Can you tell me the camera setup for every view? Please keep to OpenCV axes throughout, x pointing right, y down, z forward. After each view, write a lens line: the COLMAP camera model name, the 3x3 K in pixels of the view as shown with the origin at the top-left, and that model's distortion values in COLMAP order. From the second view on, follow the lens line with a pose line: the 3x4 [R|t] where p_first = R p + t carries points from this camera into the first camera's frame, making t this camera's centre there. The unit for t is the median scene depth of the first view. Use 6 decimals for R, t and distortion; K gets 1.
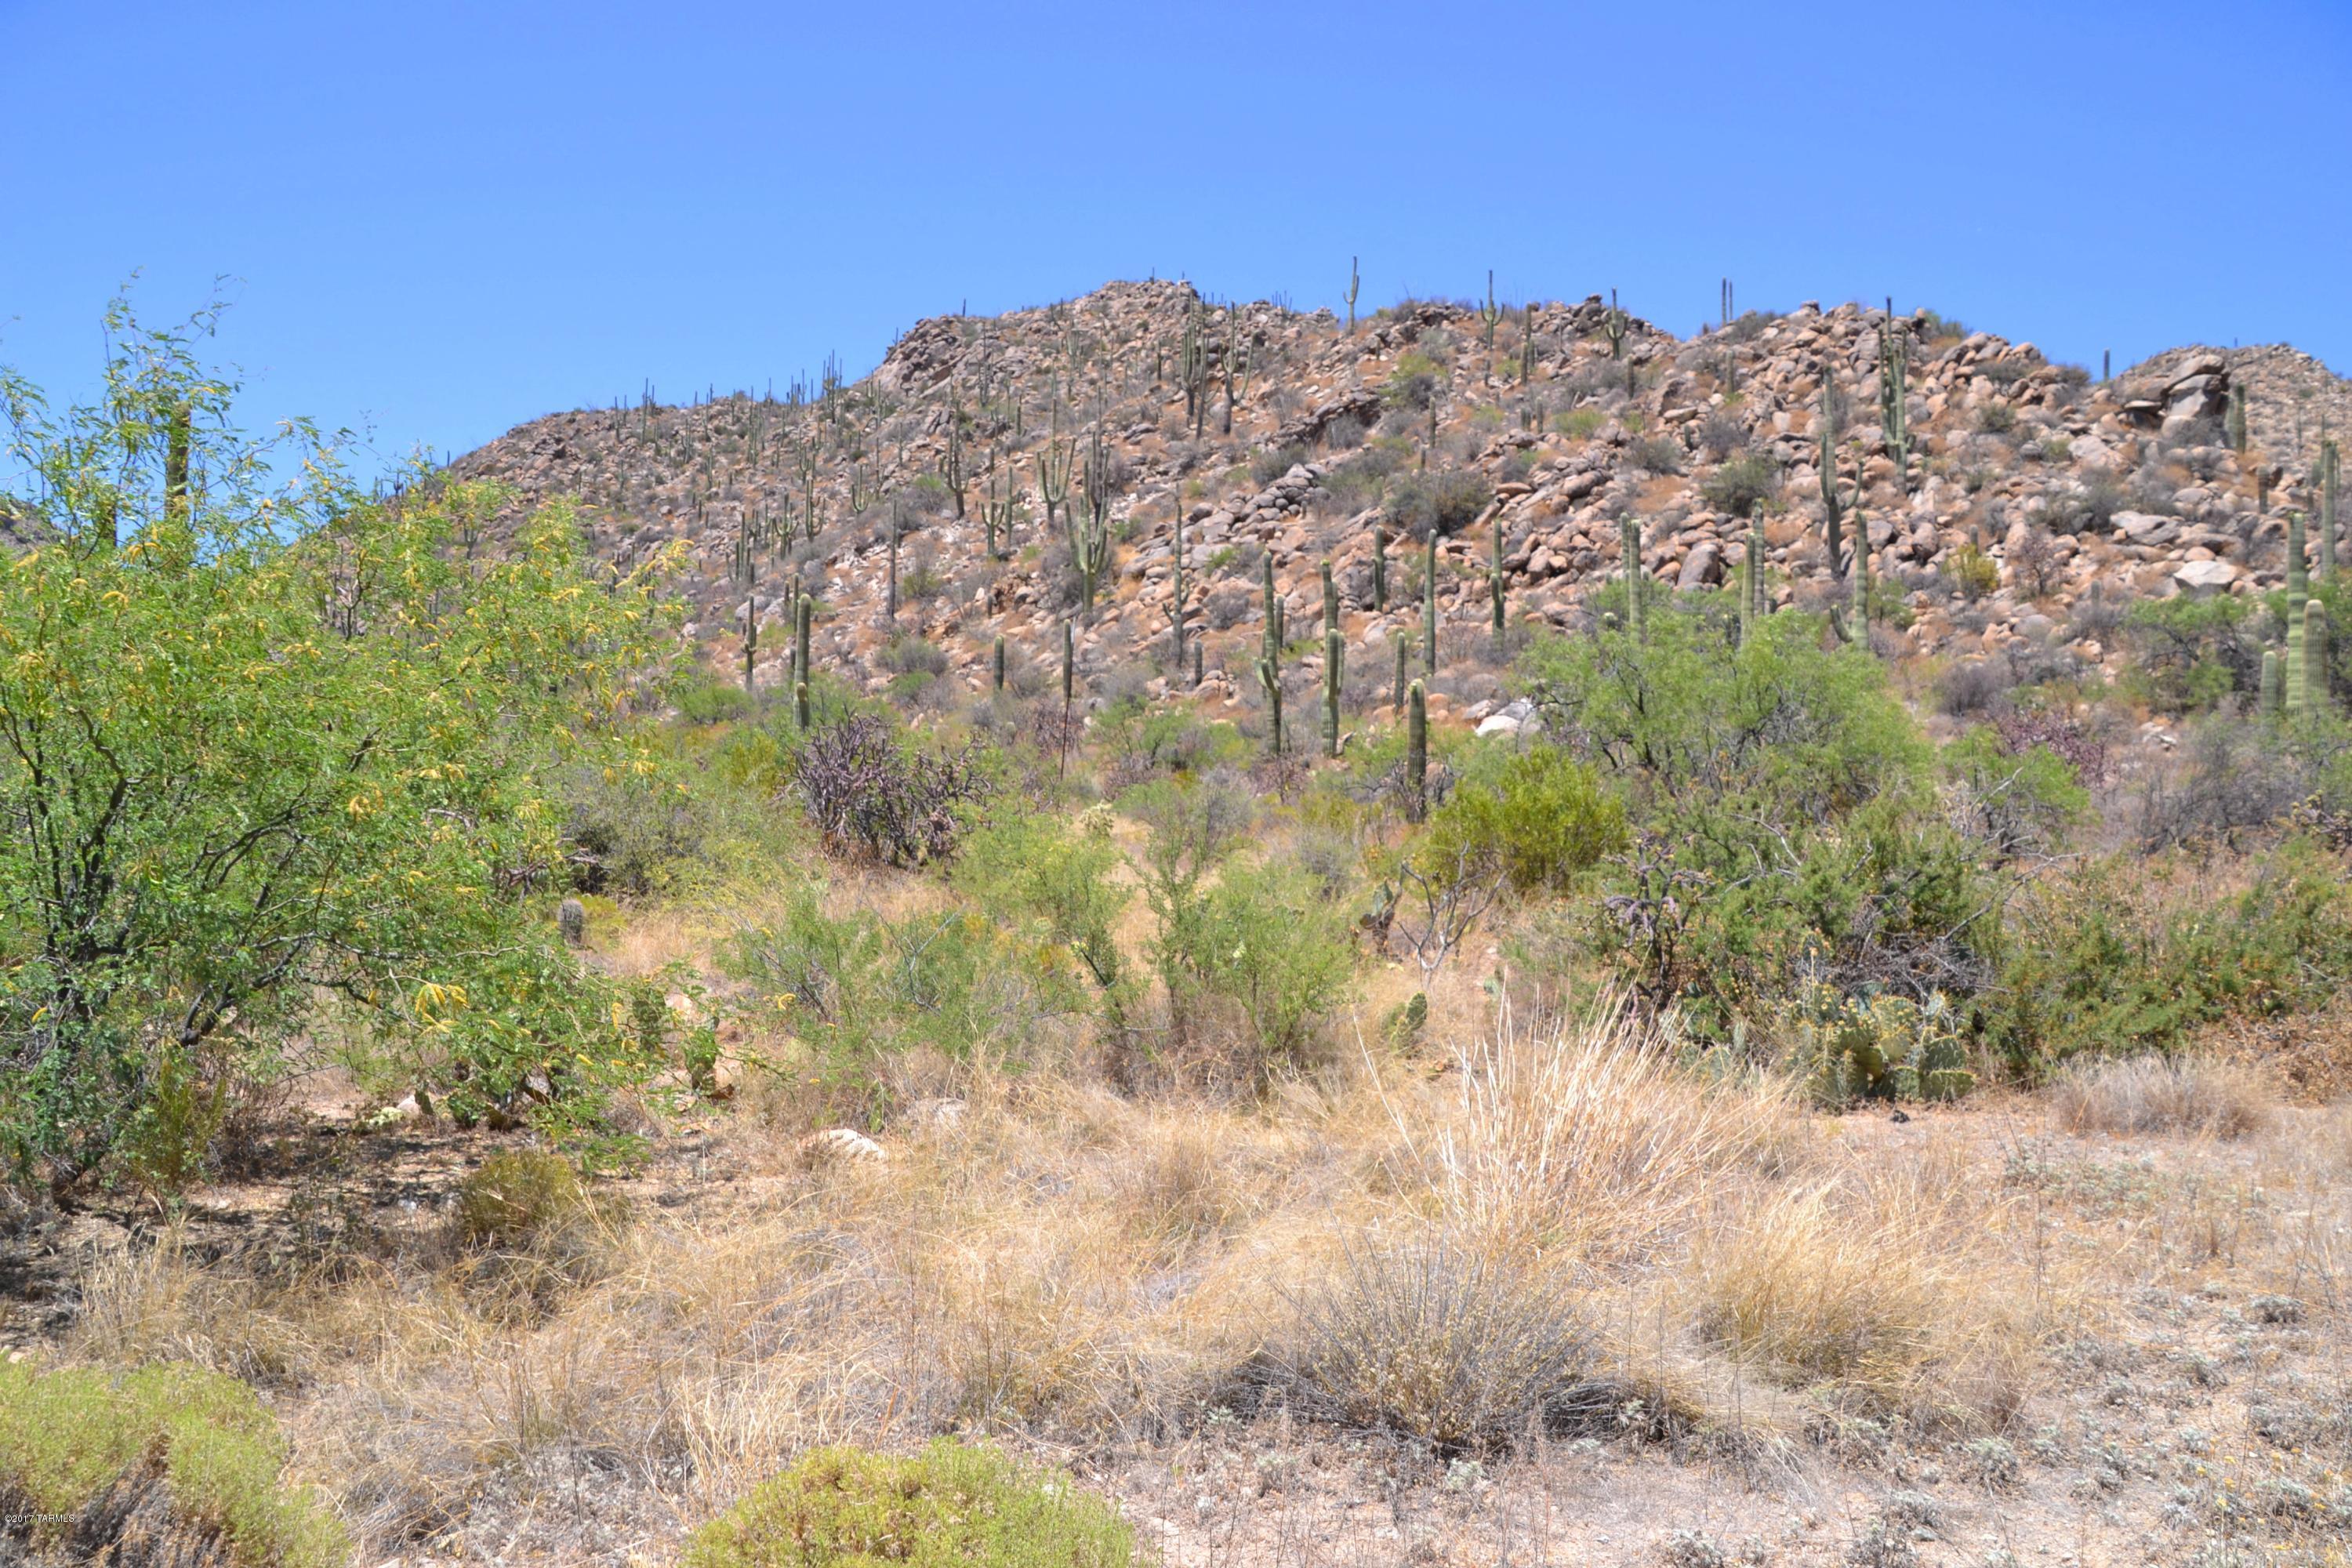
lens RADIAL K [[1917.8, 0, 1157.0], [0, 1917.8, 796.3], [0, 0, 1]] dist [-0.170970, 0.128507]
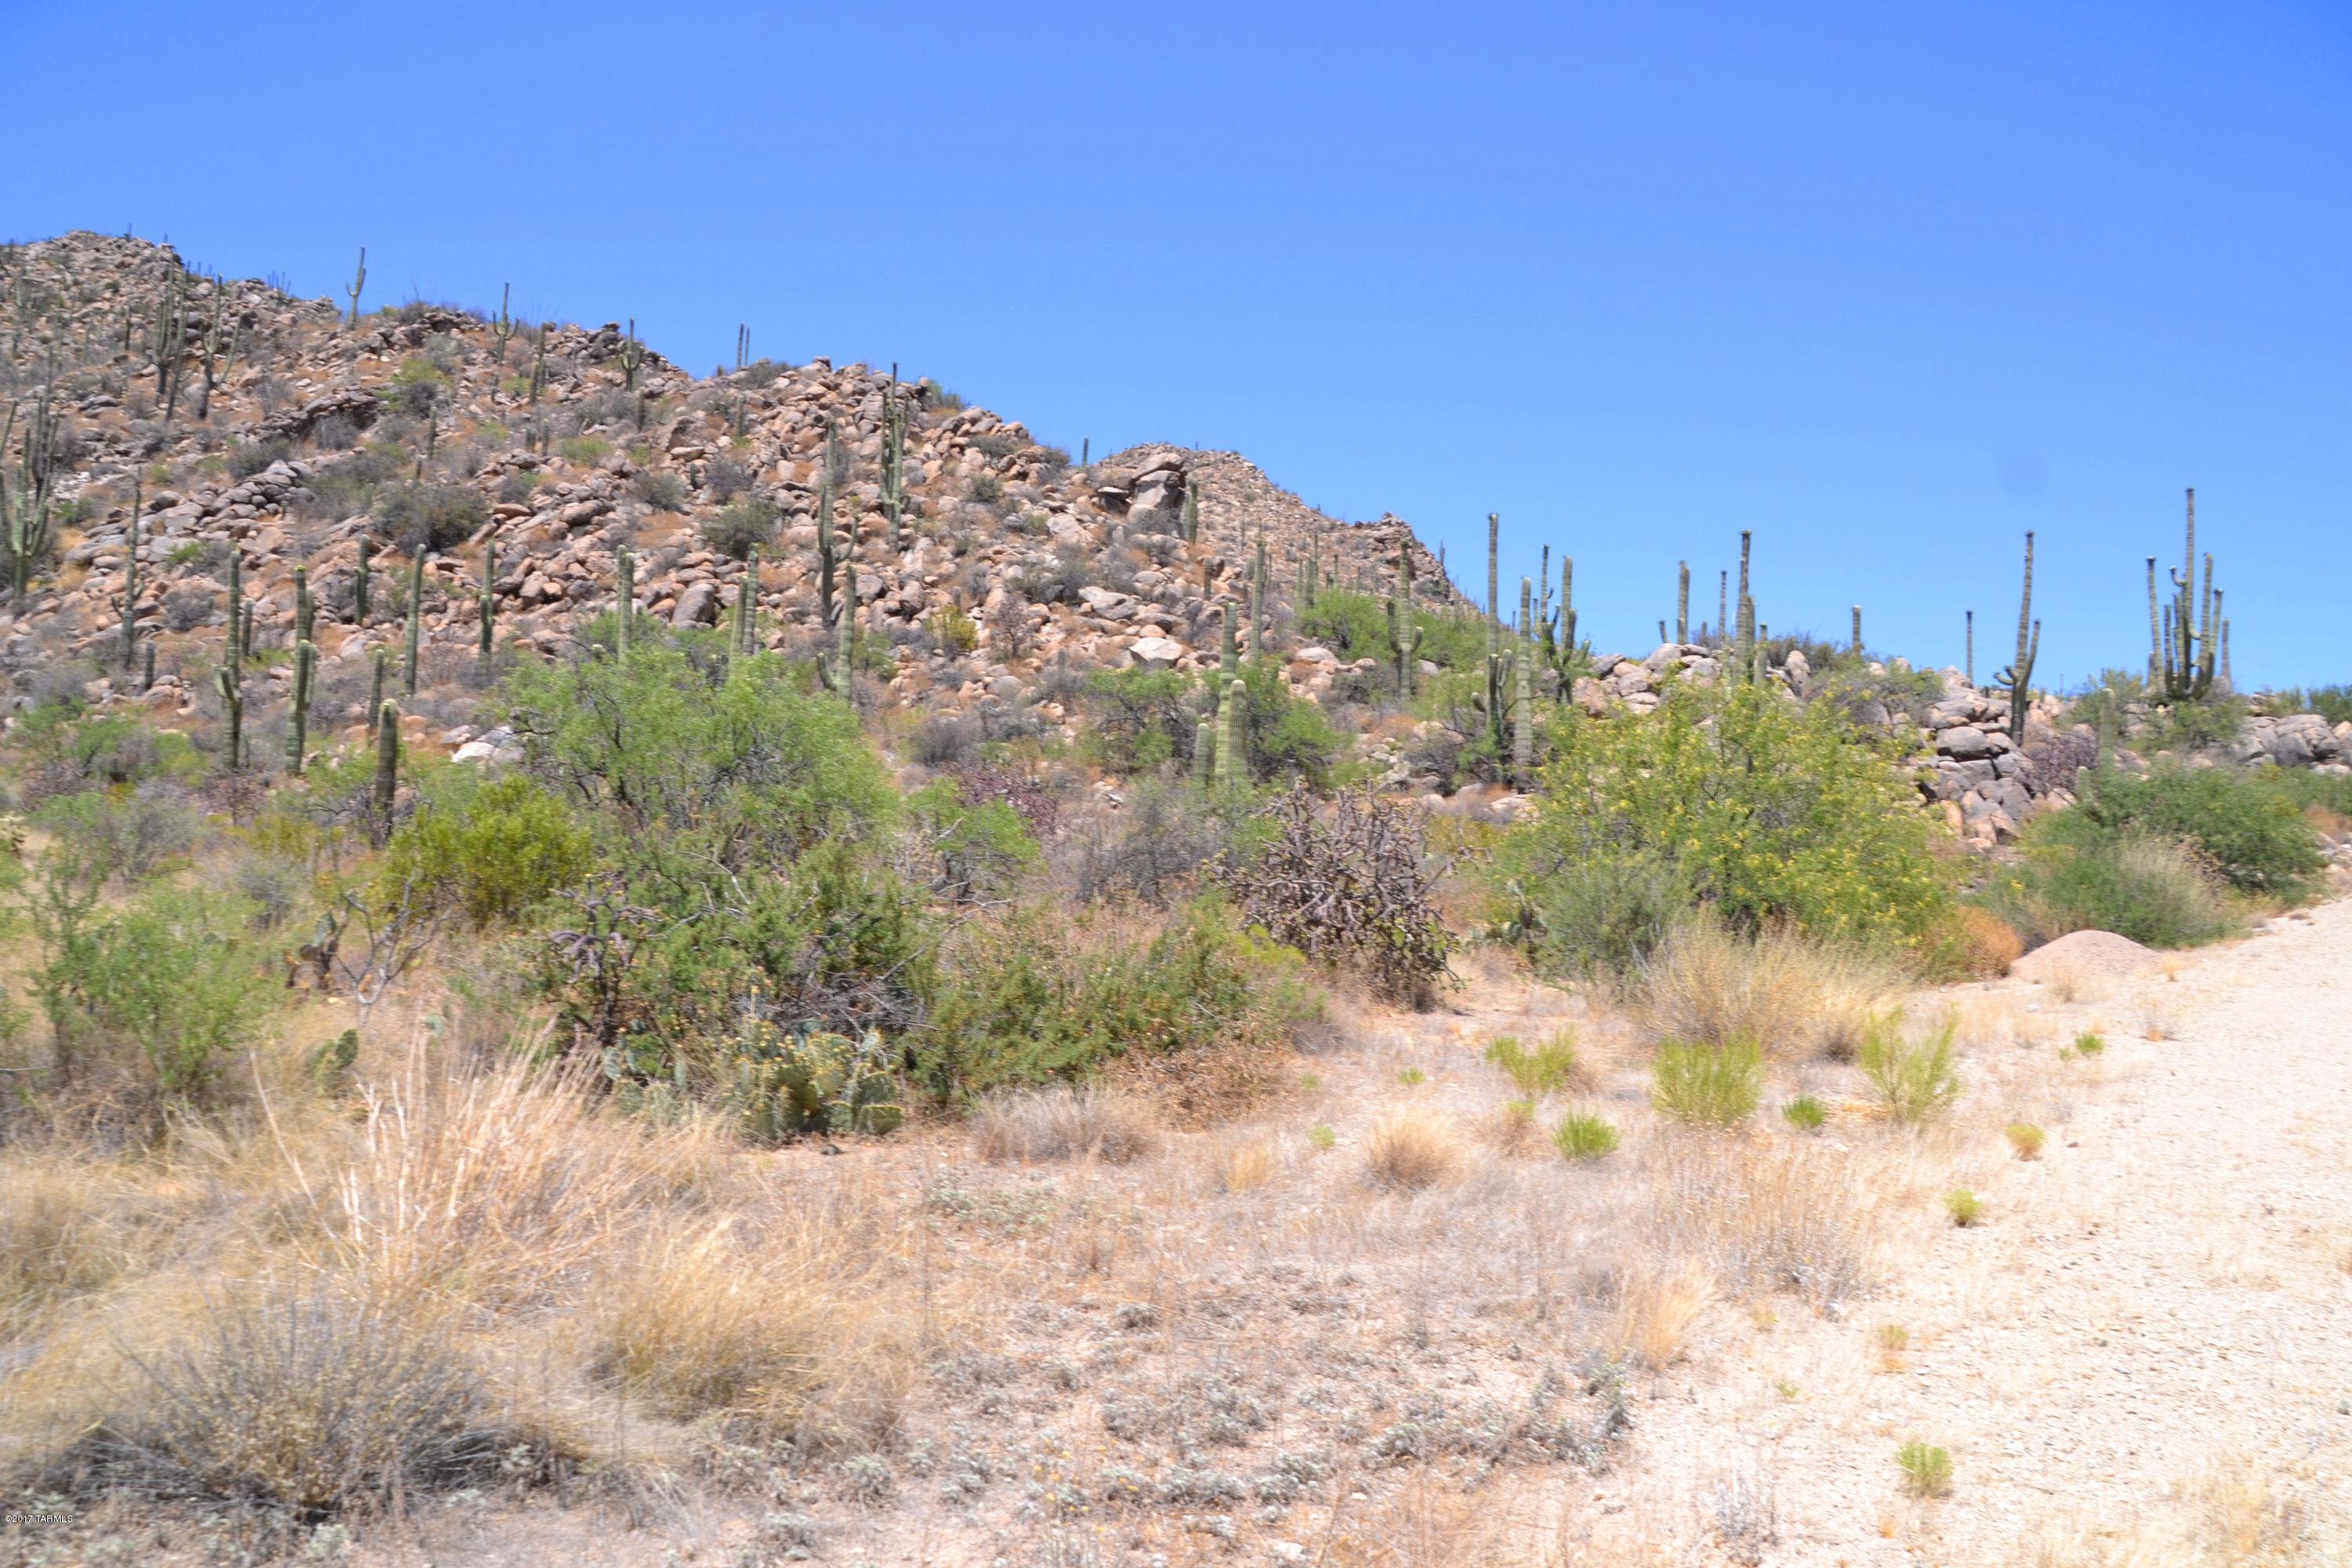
lens RADIAL K [[1924.5, 0, 1168.2], [0, 1924.5, 798.8], [0, 0, 1]] dist [-0.170092, 0.135769]
pose [[0.864272, 0.045977, 0.500919, 0.002553], [-0.037002, 0.998927, -0.027845, -0.000004], [-0.501662, 0.005531, 0.865046, -0.000718]]
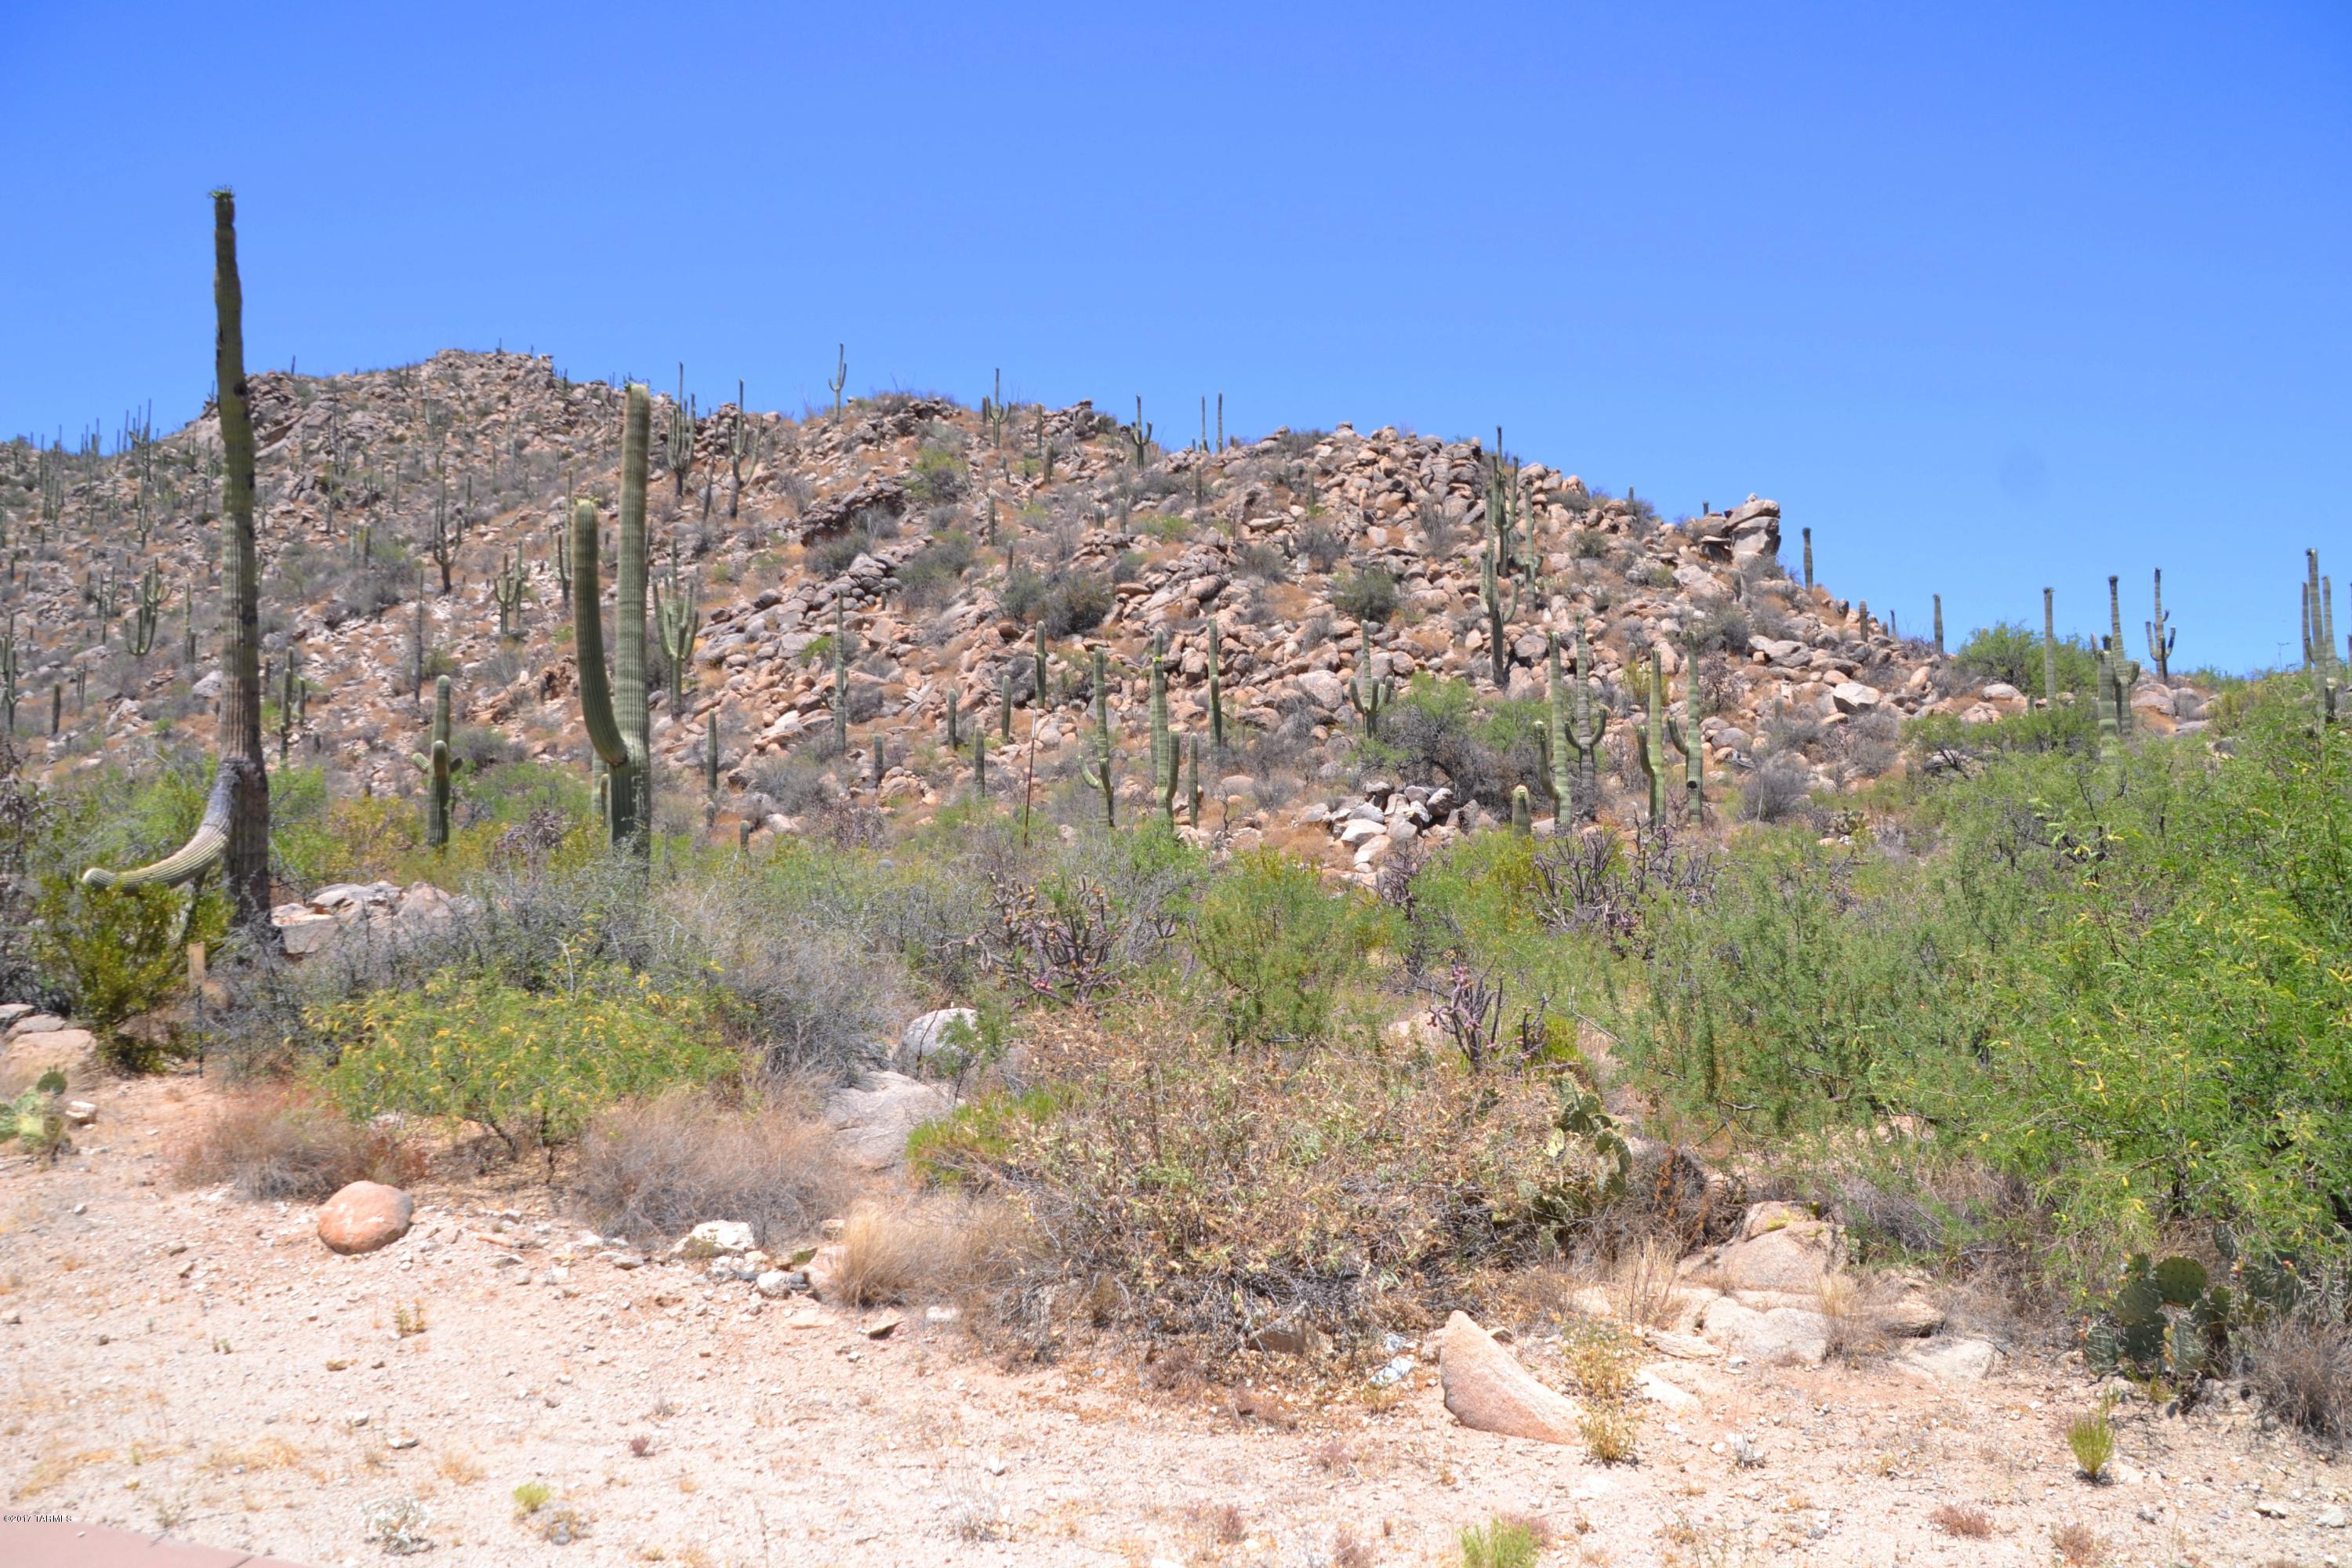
lens RADIAL K [[1904.4, 0, 1177.4], [0, 1904.4, 816.8], [0, 0, 1]] dist [-0.172002, 0.128034]
pose [[0.924491, 0.006718, 0.381145, -0.181295], [0.007746, 0.999307, -0.036402, -0.005177], [-0.381125, 0.036606, 0.923799, 0.071046]]
